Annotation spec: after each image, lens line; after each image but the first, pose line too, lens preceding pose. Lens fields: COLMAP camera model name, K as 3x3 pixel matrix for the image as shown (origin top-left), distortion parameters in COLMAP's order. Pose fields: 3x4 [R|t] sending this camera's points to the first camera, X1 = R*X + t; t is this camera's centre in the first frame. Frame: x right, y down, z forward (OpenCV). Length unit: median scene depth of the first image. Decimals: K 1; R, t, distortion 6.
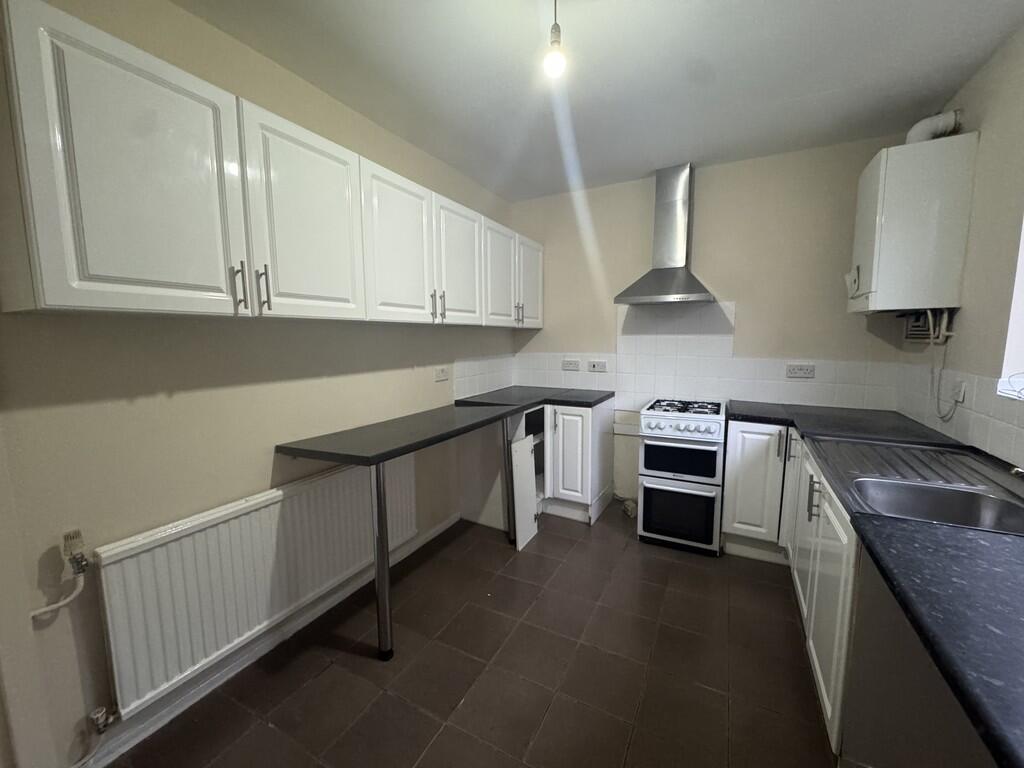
lens RADIAL K [[409.0, 0, 507.9], [0, 409.0, 383.3], [0, 0, 1]] dist [-0.002354, 0.000146]
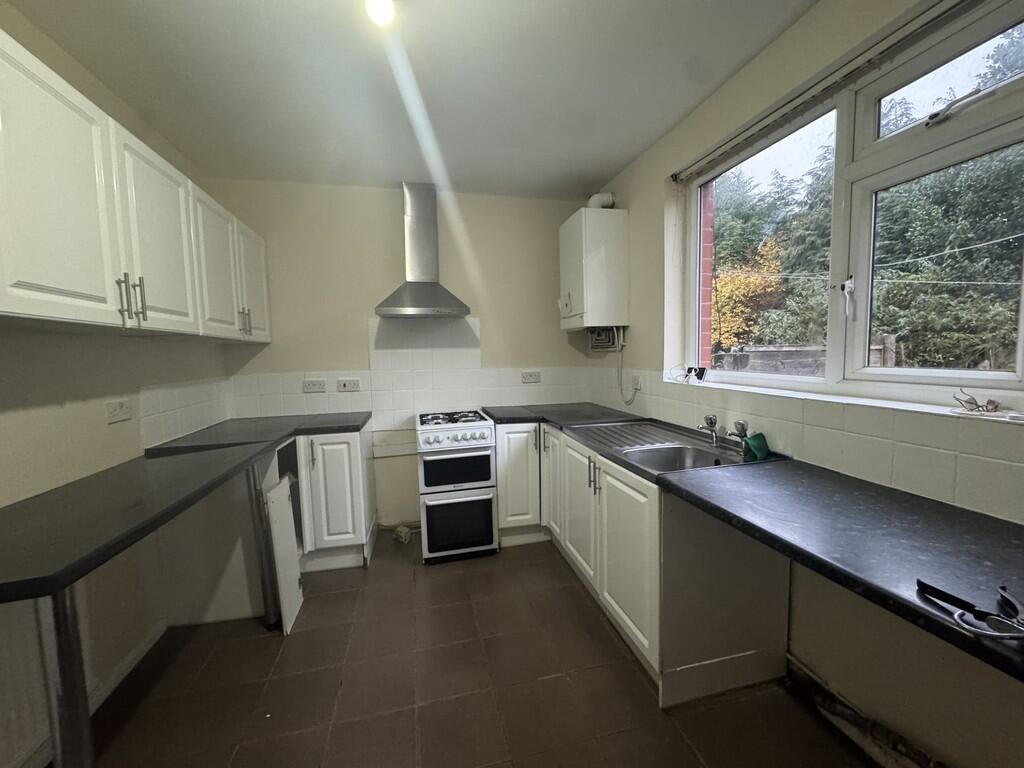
lens RADIAL K [[409.0, 0, 511.3], [0, 409.0, 382.9], [0, 0, 1]] dist [-0.002354, 0.000146]
pose [[0.745930, -0.059422, 0.663368, -0.135973], [0.094702, 0.995355, -0.017328, 0.002634], [-0.659257, 0.075748, 0.748092, 0.136557]]
